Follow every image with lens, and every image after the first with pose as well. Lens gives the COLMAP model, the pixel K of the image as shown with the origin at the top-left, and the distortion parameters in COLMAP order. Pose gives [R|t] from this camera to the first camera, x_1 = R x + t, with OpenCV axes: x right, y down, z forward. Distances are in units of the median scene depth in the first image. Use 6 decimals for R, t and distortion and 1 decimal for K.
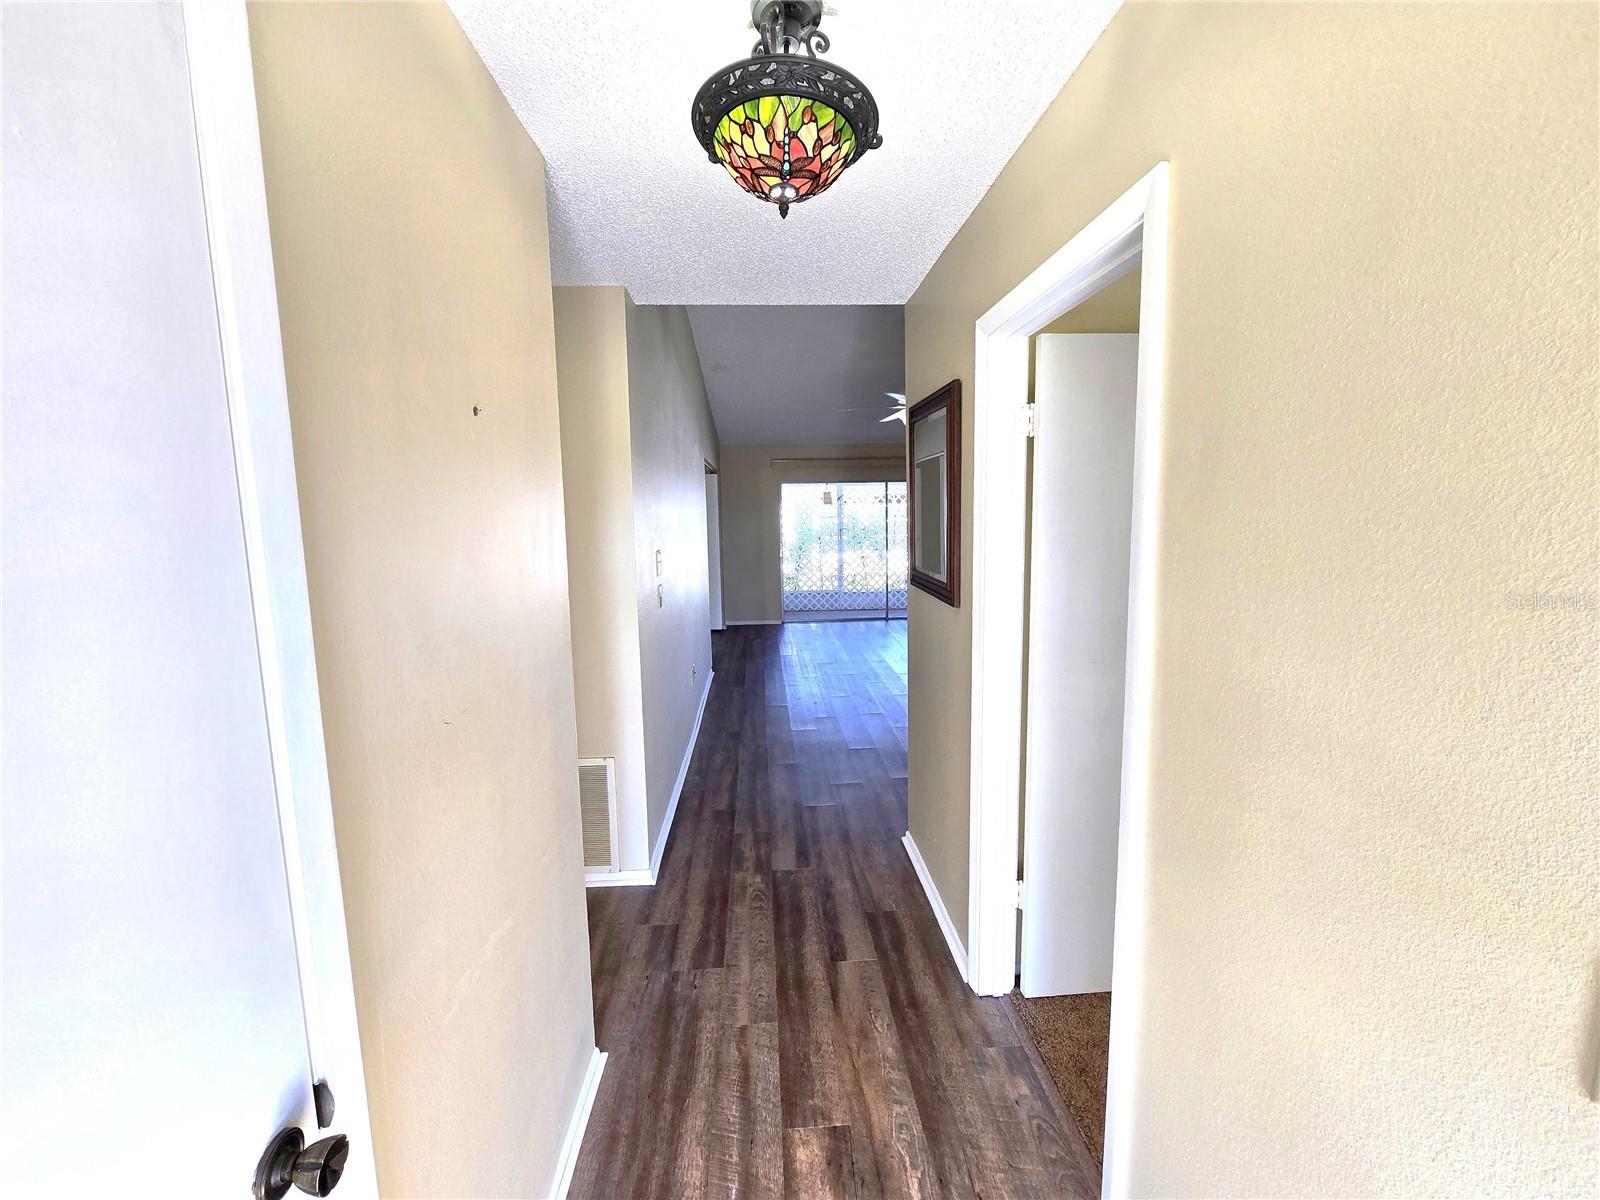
lens RADIAL K [[651.2, 0, 798.4], [0, 651.2, 586.7], [0, 0, 1]] dist [-0.004835, 0.000225]
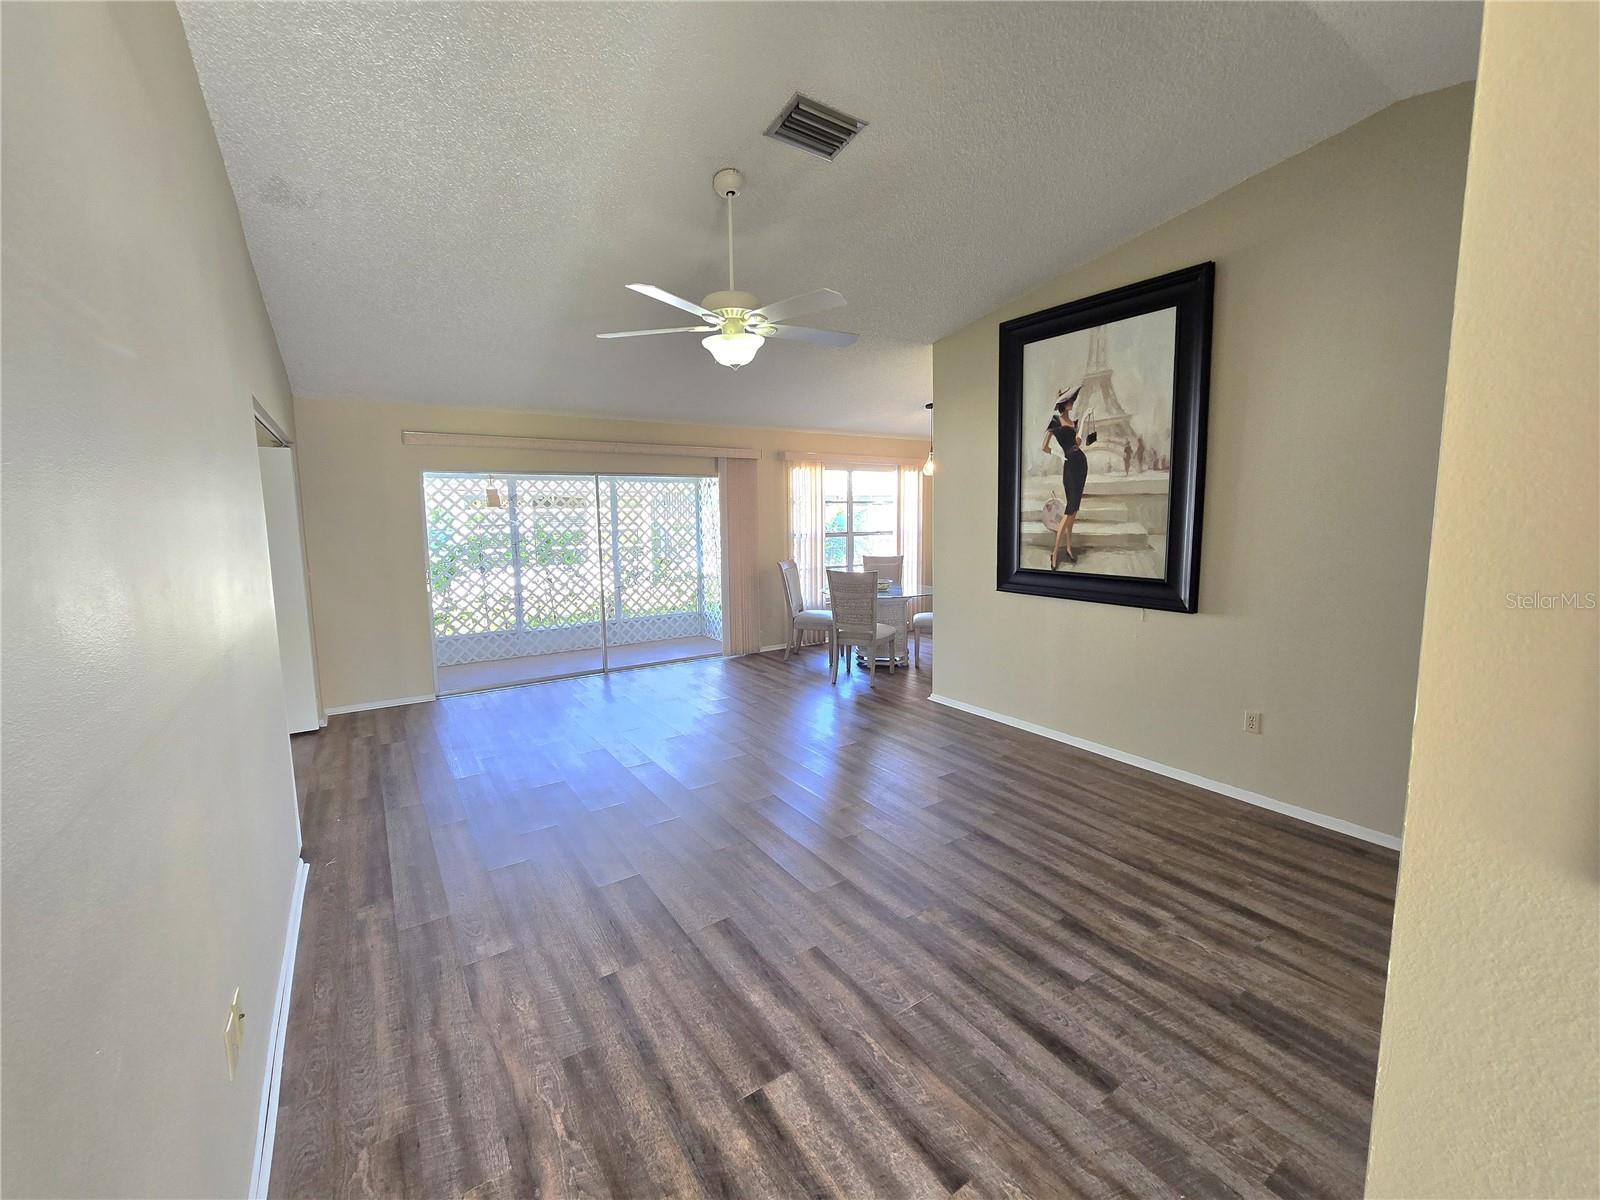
lens RADIAL K [[651.2, 0, 798.4], [0, 651.2, 586.7], [0, 0, 1]] dist [-0.004835, 0.000225]
pose [[0.859977, -0.038195, 0.508902, -0.037865], [0.040526, 0.999157, 0.006508, -0.038611], [-0.508722, 0.015027, 0.860800, 0.278095]]
